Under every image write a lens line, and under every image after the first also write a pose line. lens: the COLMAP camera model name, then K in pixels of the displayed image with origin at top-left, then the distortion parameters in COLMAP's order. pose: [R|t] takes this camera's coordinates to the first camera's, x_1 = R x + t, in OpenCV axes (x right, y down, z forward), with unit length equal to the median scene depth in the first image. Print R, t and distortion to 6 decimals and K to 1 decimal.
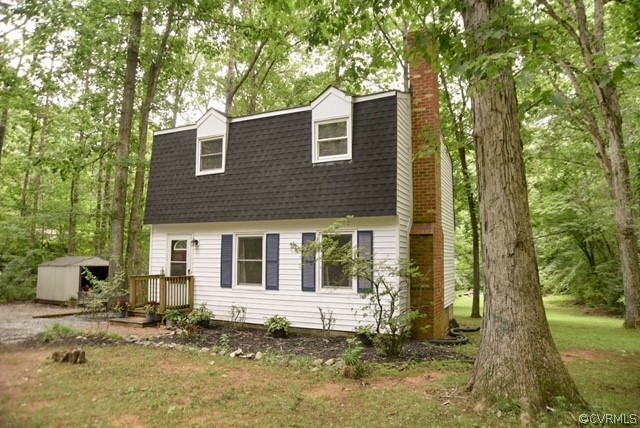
lens RADIAL K [[432.1, 0, 323.0], [0, 432.1, 218.5], [0, 0, 1]] dist [-0.136537, 0.112486]
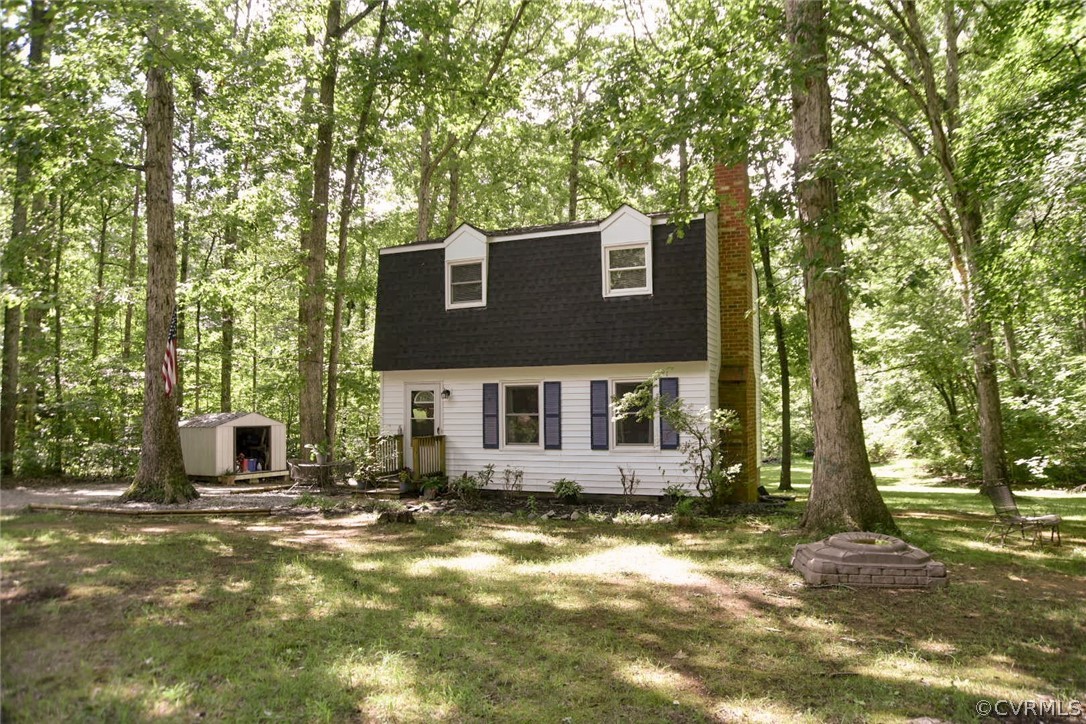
lens RADIAL K [[733.2, 0, 548.0], [0, 733.2, 369.7], [0, 0, 1]] dist [-0.136537, 0.112486]
pose [[0.999066, -0.014059, 0.040848, -0.181238], [0.012411, 0.999110, 0.040319, -0.044526], [-0.041379, -0.039775, 0.998352, -0.395425]]
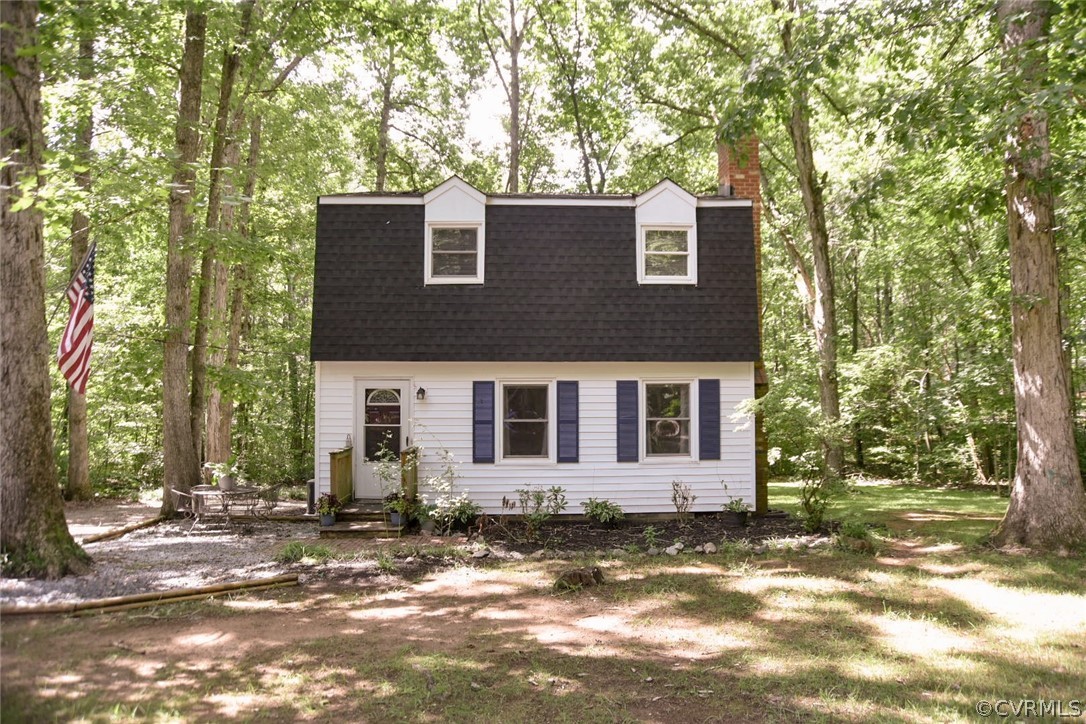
lens RADIAL K [[733.2, 0, 548.0], [0, 733.2, 369.7], [0, 0, 1]] dist [-0.136537, 0.112486]
pose [[0.886146, 0.014814, 0.463168, -0.680974], [-0.033928, 0.998881, 0.032963, -0.019715], [-0.462162, -0.044924, 0.885657, -0.011357]]
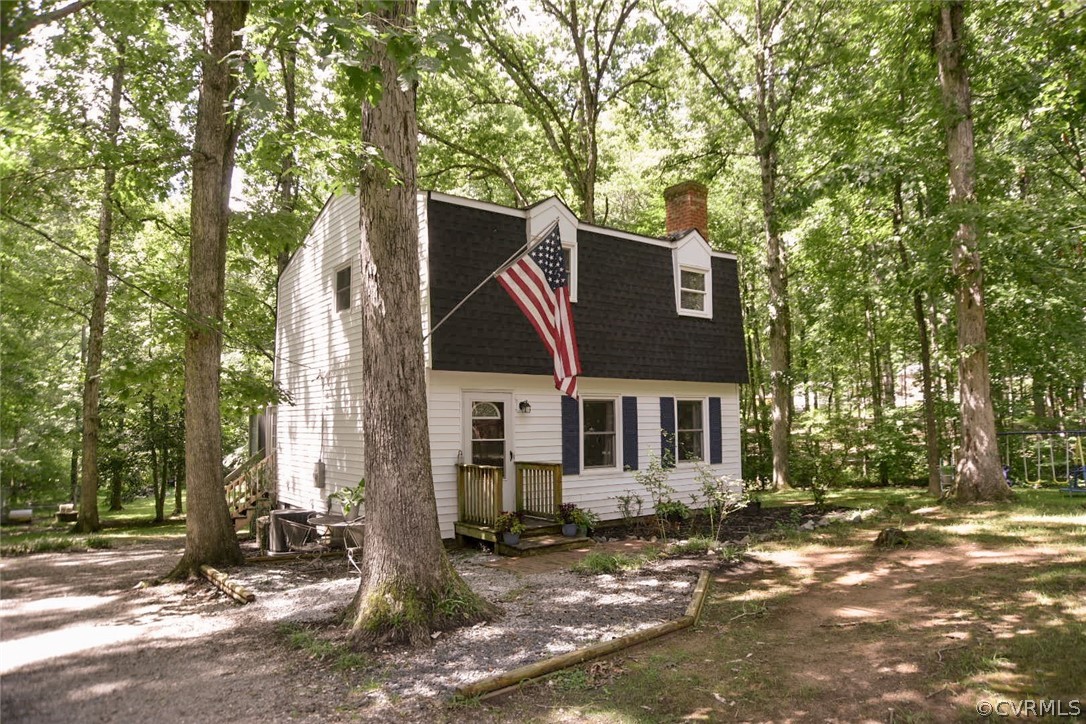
lens RADIAL K [[733.2, 0, 548.0], [0, 733.2, 369.7], [0, 0, 1]] dist [-0.136537, 0.112486]
pose [[0.464172, 0.061155, 0.883631, -1.320866], [-0.061651, 0.997425, -0.036645, 0.043941], [-0.883597, -0.037467, 0.466747, 0.528337]]
